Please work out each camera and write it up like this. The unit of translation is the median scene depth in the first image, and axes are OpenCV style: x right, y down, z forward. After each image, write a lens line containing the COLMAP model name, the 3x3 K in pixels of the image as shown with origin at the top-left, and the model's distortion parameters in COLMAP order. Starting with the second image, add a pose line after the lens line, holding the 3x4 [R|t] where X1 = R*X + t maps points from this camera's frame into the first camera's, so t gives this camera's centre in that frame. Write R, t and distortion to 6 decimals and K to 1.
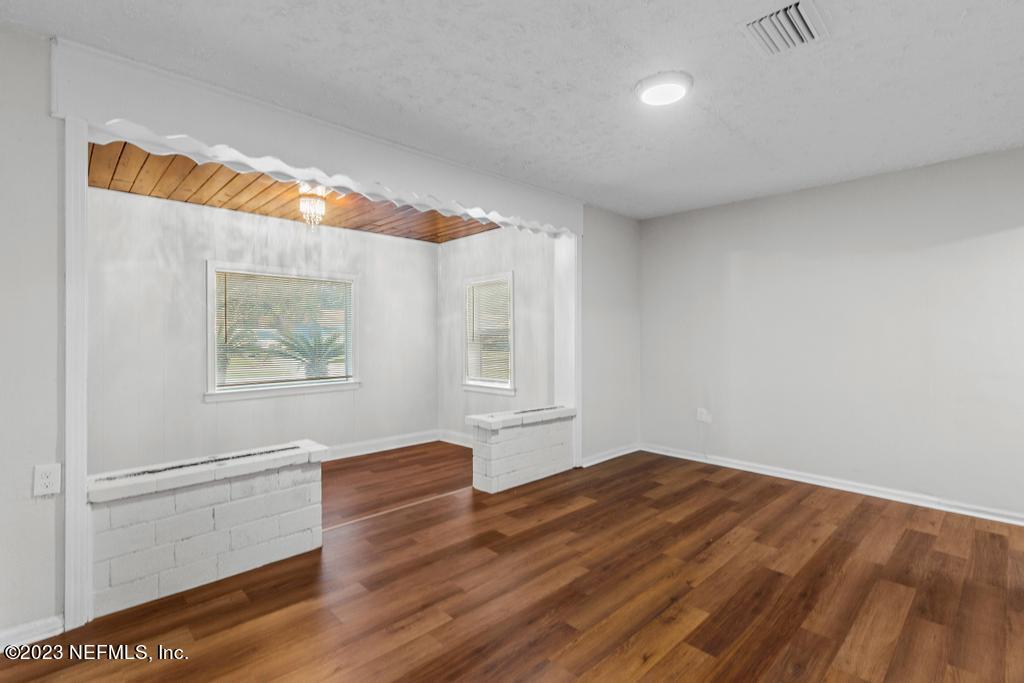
lens RADIAL K [[479.7, 0, 512.0], [0, 479.7, 341.5], [0, 0, 1]] dist [0.000933, 0.000349]
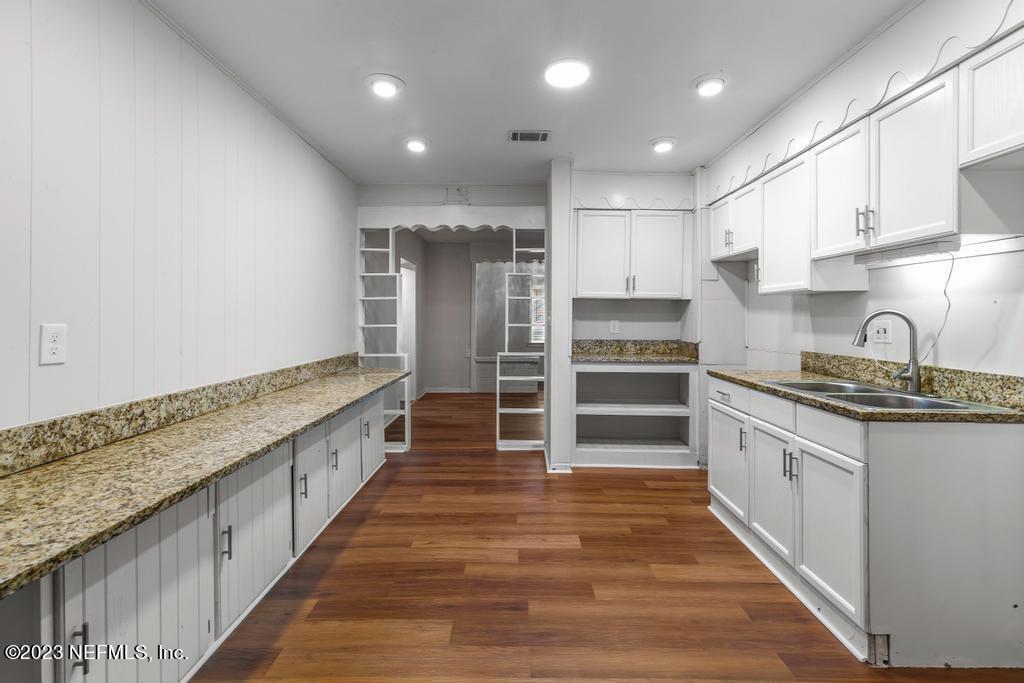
lens RADIAL K [[470.9, 0, 513.9], [0, 470.9, 317.4], [0, 0, 1]] dist [0.004657, 0.000443]
pose [[0.717612, 0.009097, -0.696383, 0.921491], [-0.020943, 0.999744, -0.008521, 0.006722], [0.696128, 0.020699, 0.717620, -0.702776]]
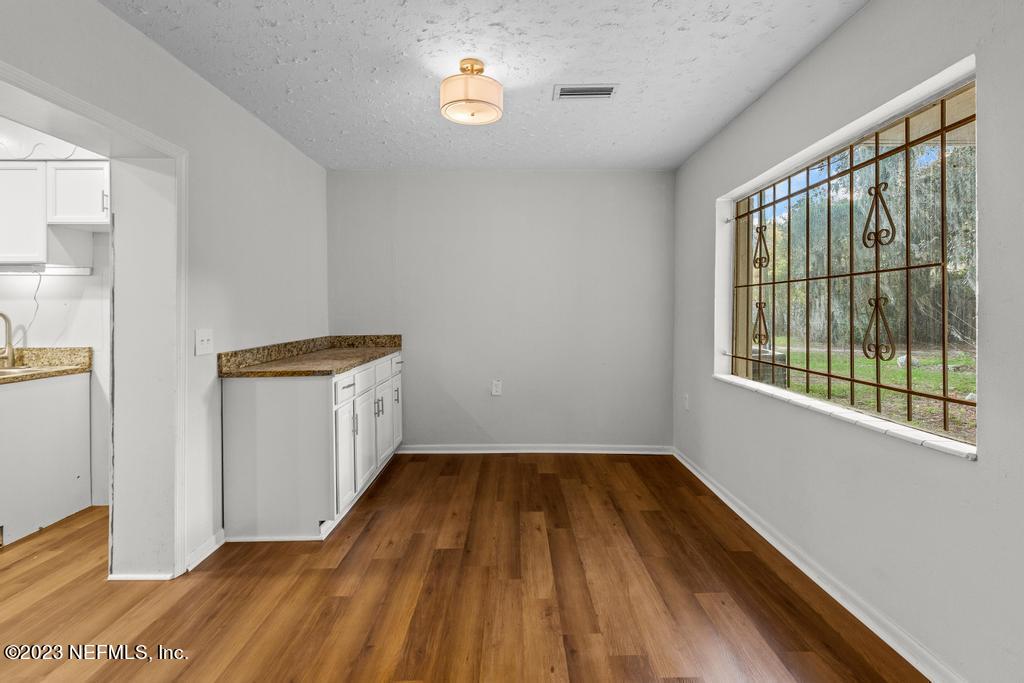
lens RADIAL K [[480.7, 0, 517.6], [0, 480.7, 310.3], [0, 0, 1]] dist [0.002367, 0.000513]
pose [[0.684008, 0.002524, 0.729471, 0.871174], [0.013868, 0.999768, -0.016464, 0.010512], [-0.729343, 0.021378, 0.683814, -1.091447]]
